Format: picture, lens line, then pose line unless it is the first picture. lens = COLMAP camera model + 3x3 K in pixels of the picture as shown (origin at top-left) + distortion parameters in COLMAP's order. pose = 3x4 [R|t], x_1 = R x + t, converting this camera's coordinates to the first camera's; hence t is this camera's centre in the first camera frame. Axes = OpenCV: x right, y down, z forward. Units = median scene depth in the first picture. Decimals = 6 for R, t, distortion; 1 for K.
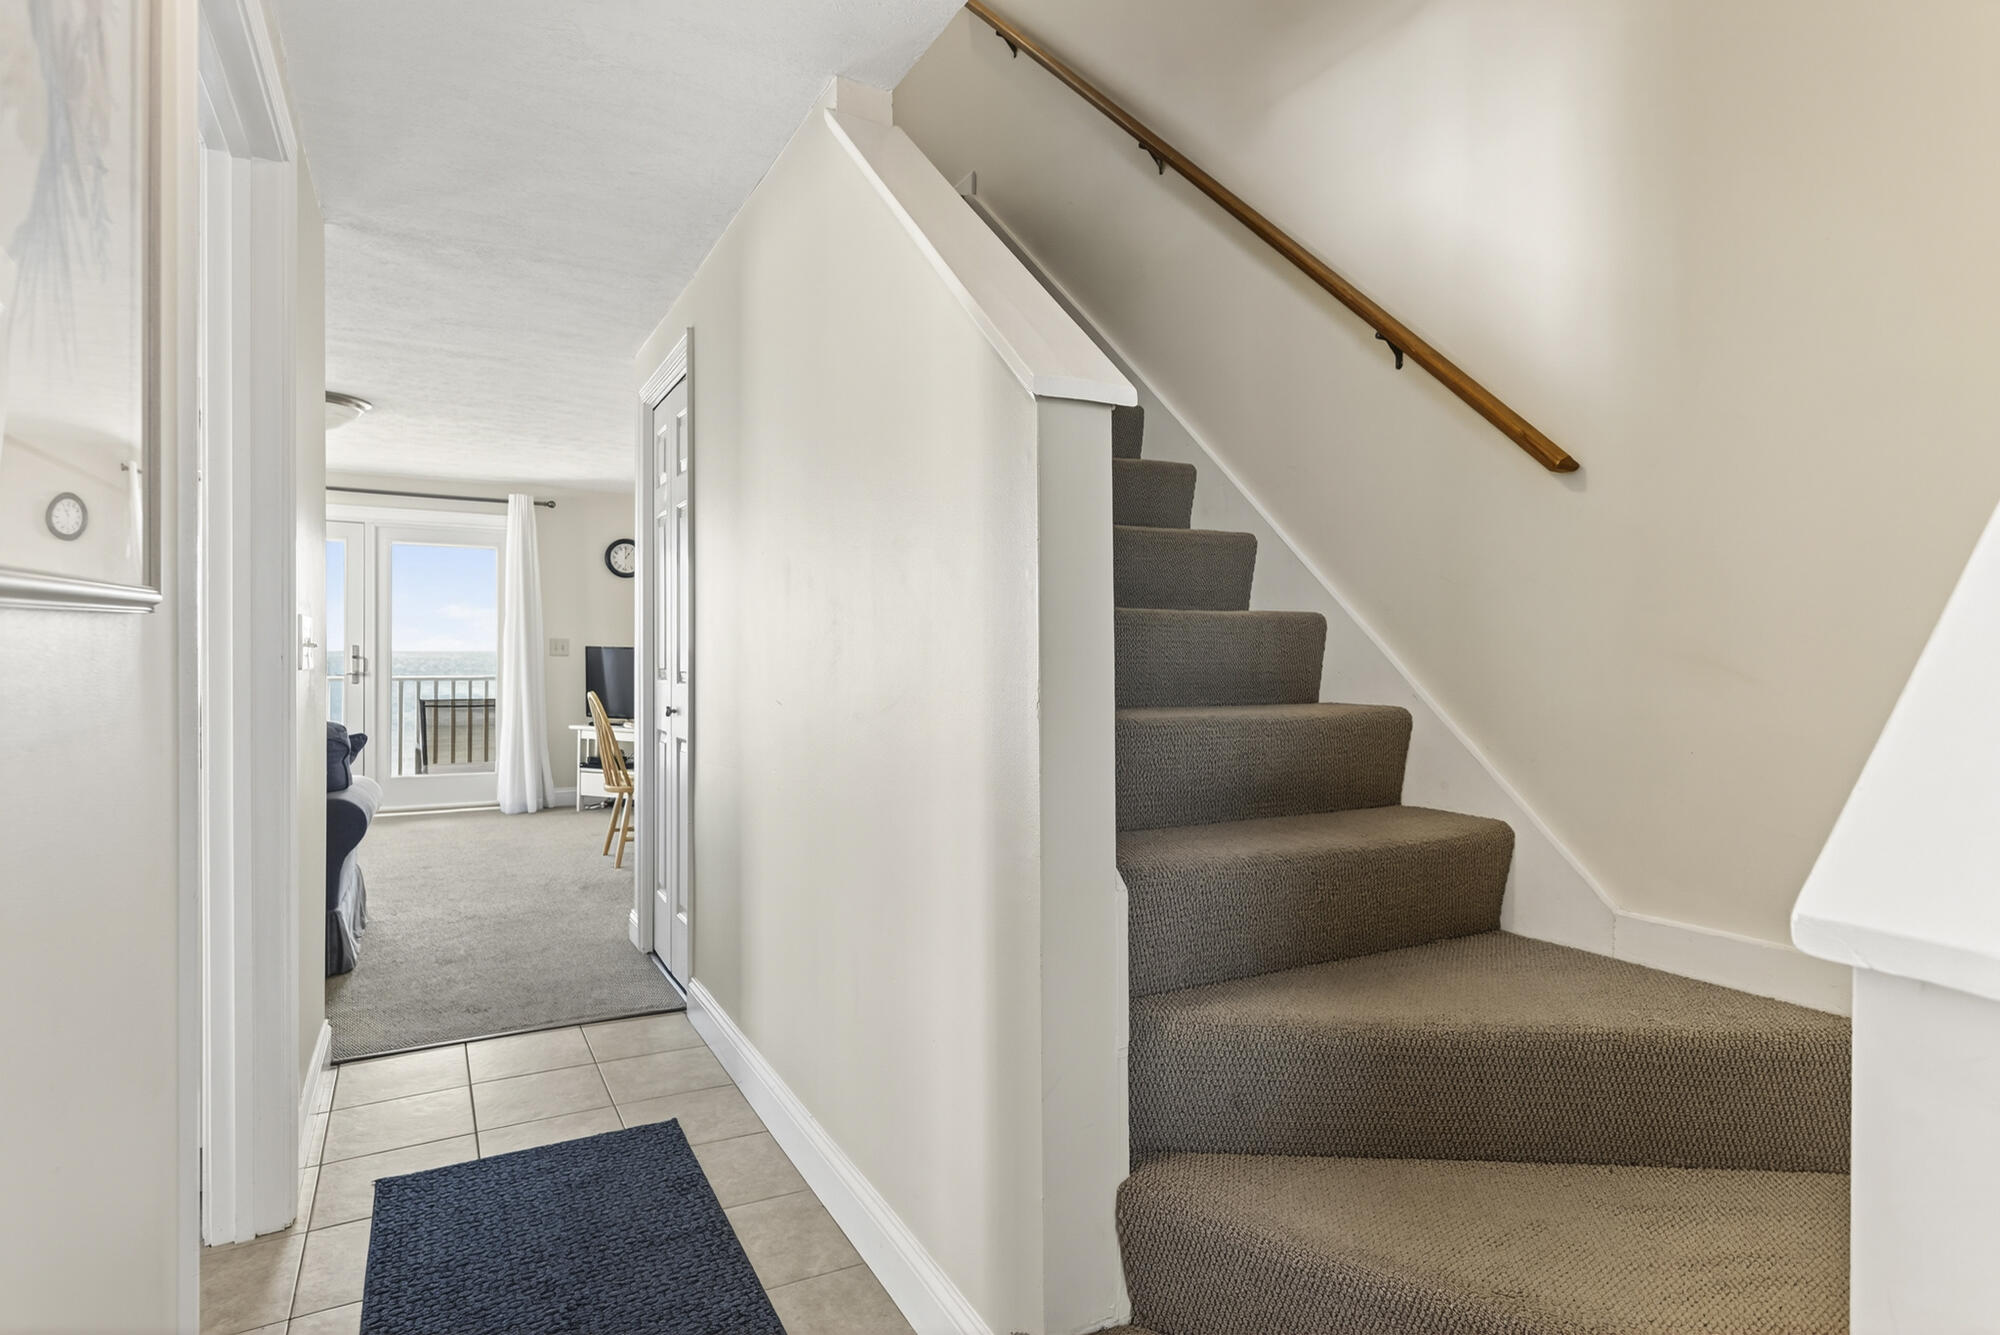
lens RADIAL K [[966.8, 0, 985.1], [0, 966.8, 653.3], [0, 0, 1]] dist [-0.000555, -0.000121]
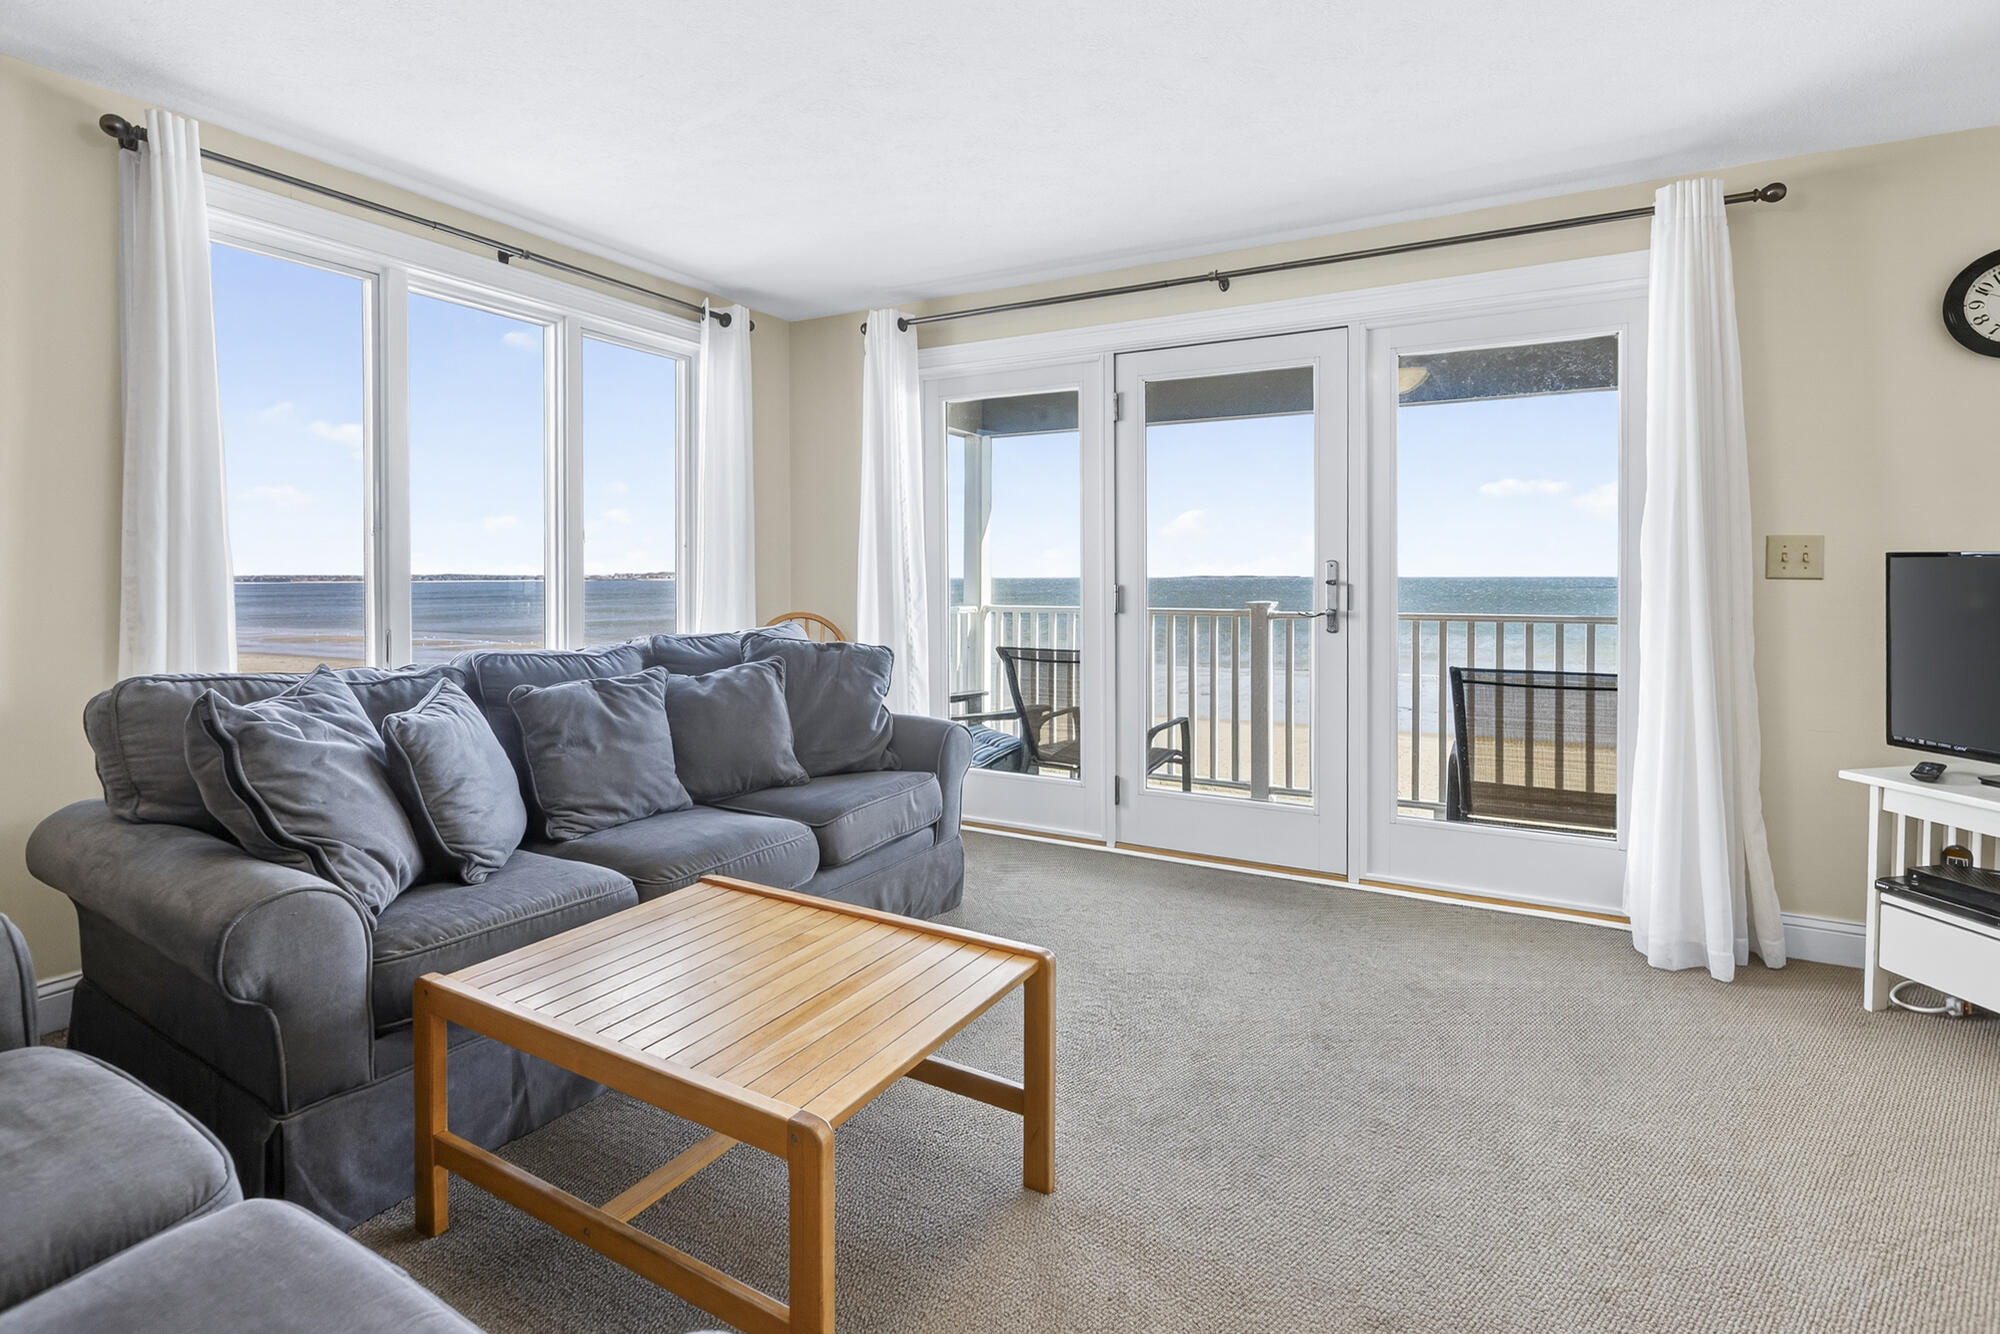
lens RADIAL K [[1010.4, 0, 922.3], [0, 1010.4, 581.1], [0, 0, 1]] dist [-0.001126, -0.001147]
pose [[0.483531, -0.008501, -0.875286, -0.261764], [-0.011544, 0.999804, -0.016087, 0.013803], [0.875251, 0.017882, 0.483339, 0.507962]]
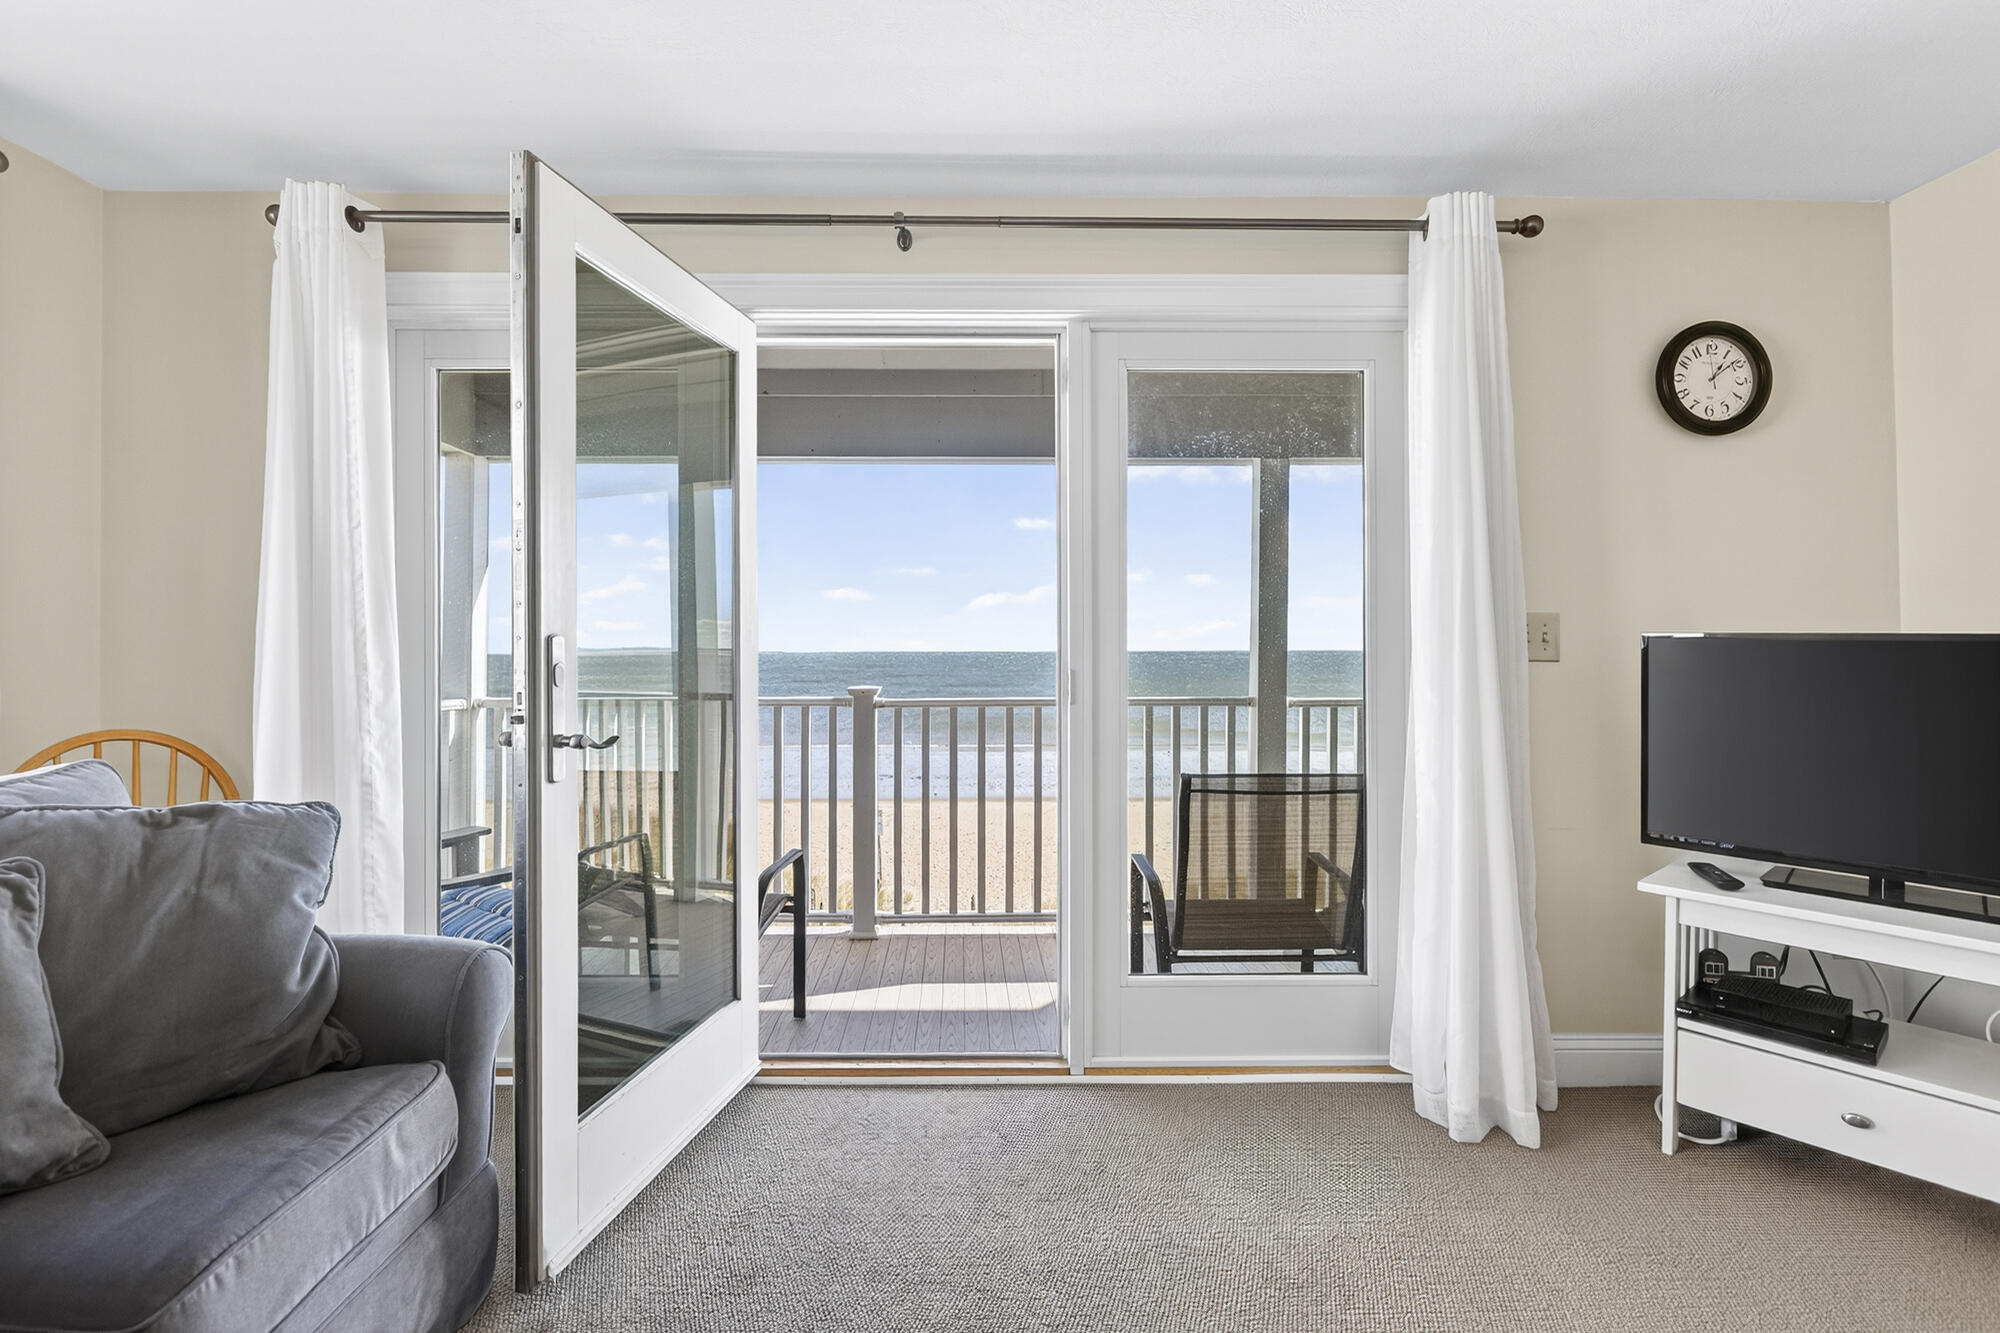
lens RADIAL K [[1089.2, 0, 1041.9], [0, 1089.2, 631.3], [0, 0, 1]] dist [-0.000942, -0.000207]
pose [[0.876619, -0.023516, -0.480611, -0.423530], [0.003565, 0.999095, -0.042383, 0.007256], [0.481173, 0.035441, 0.875909, 0.583491]]
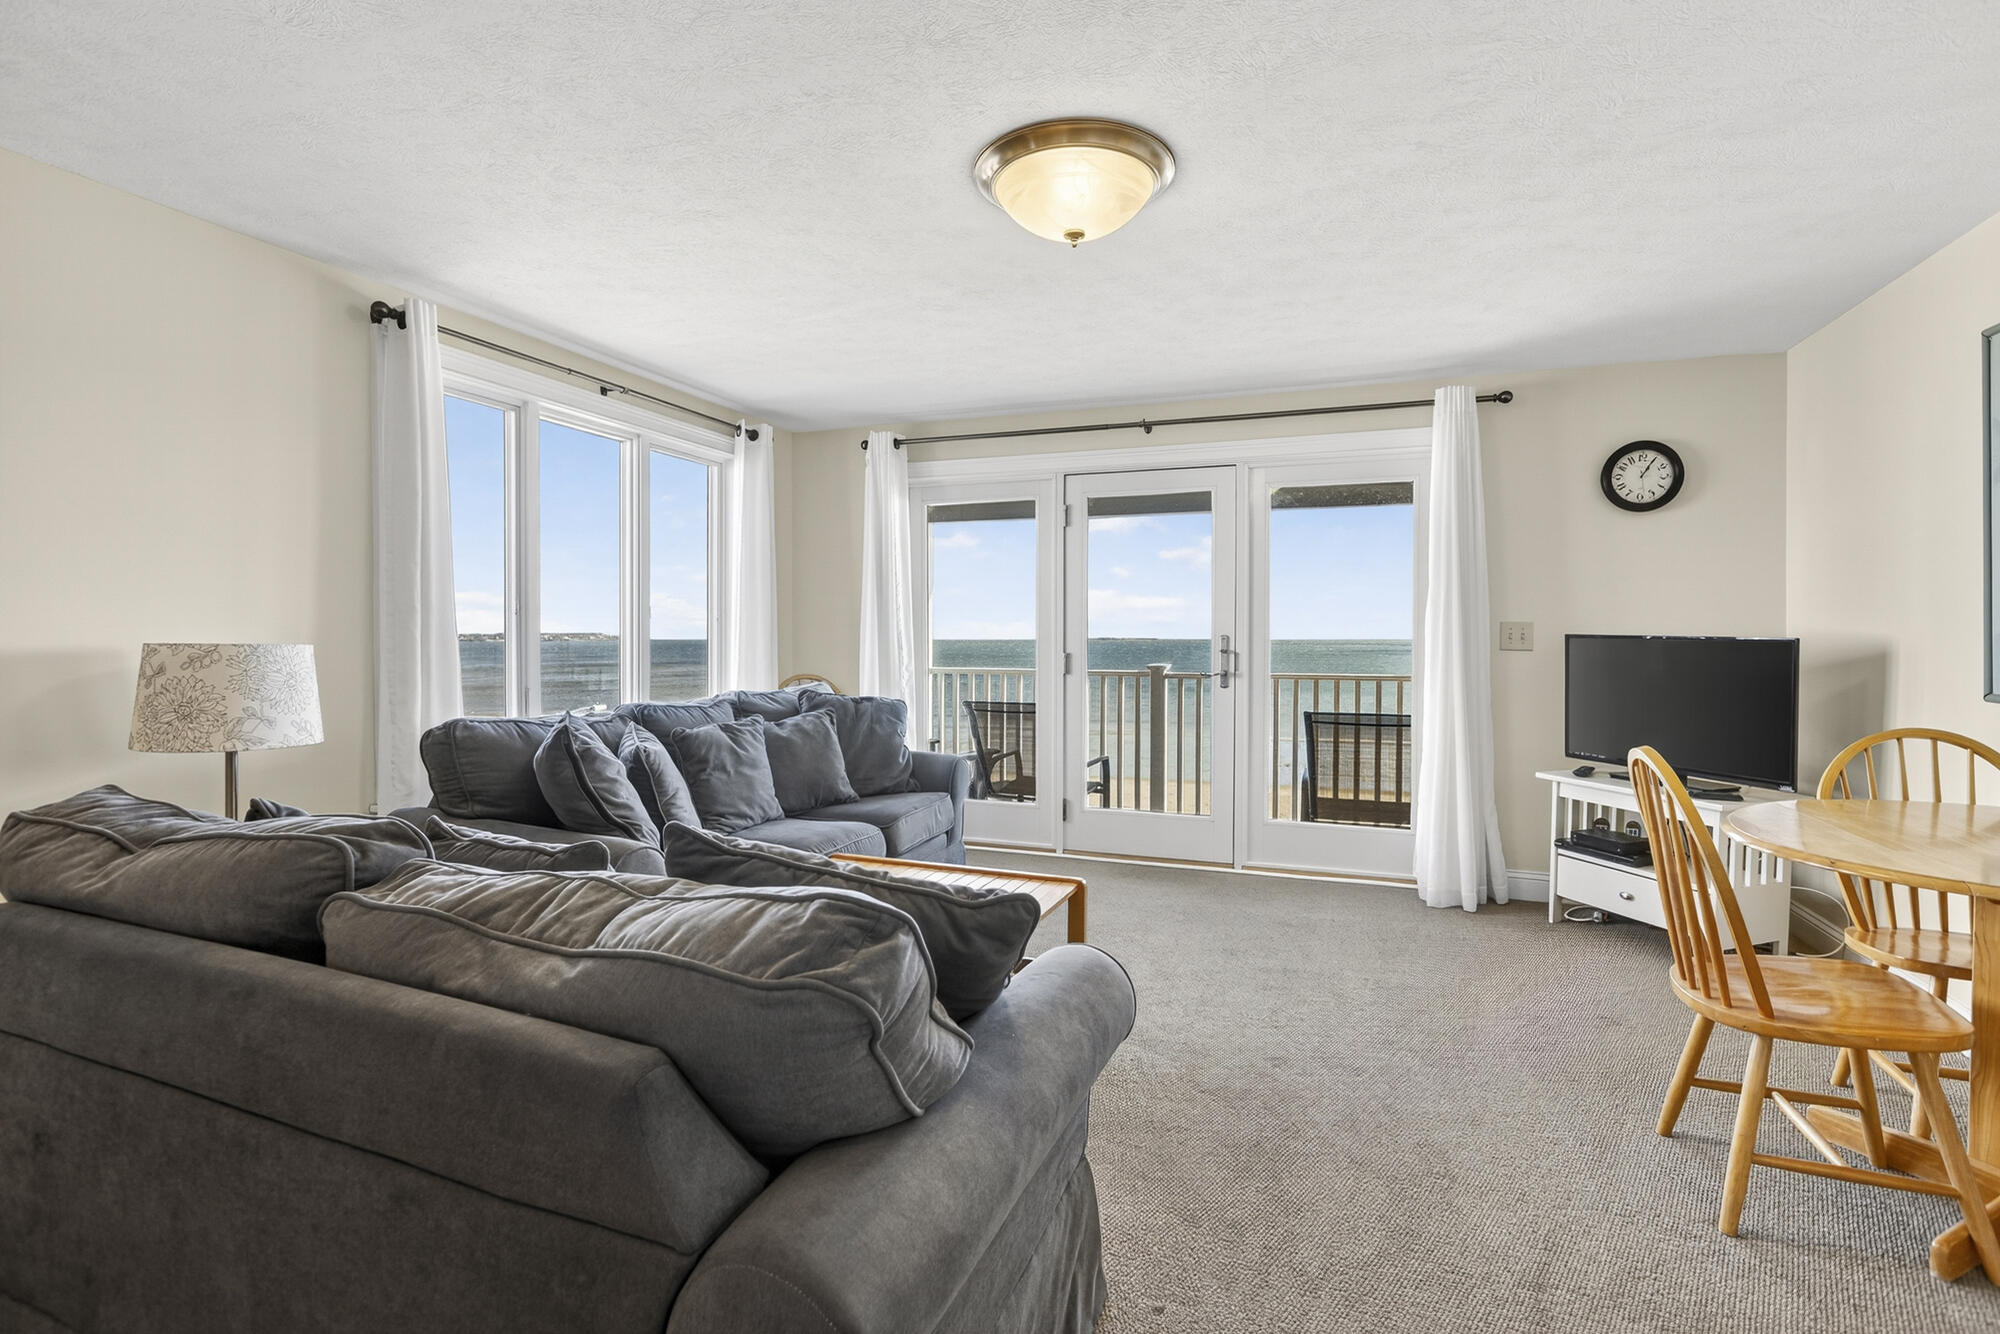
lens RADIAL K [[966.8, 0, 985.1], [0, 966.8, 652.8], [0, 0, 1]] dist [-0.000555, -0.000121]
pose [[0.626164, 0.000458, -0.779691, -0.186248], [-0.011799, 0.999891, -0.008889, 0.012945], [0.779602, 0.014766, 0.626101, 0.381629]]
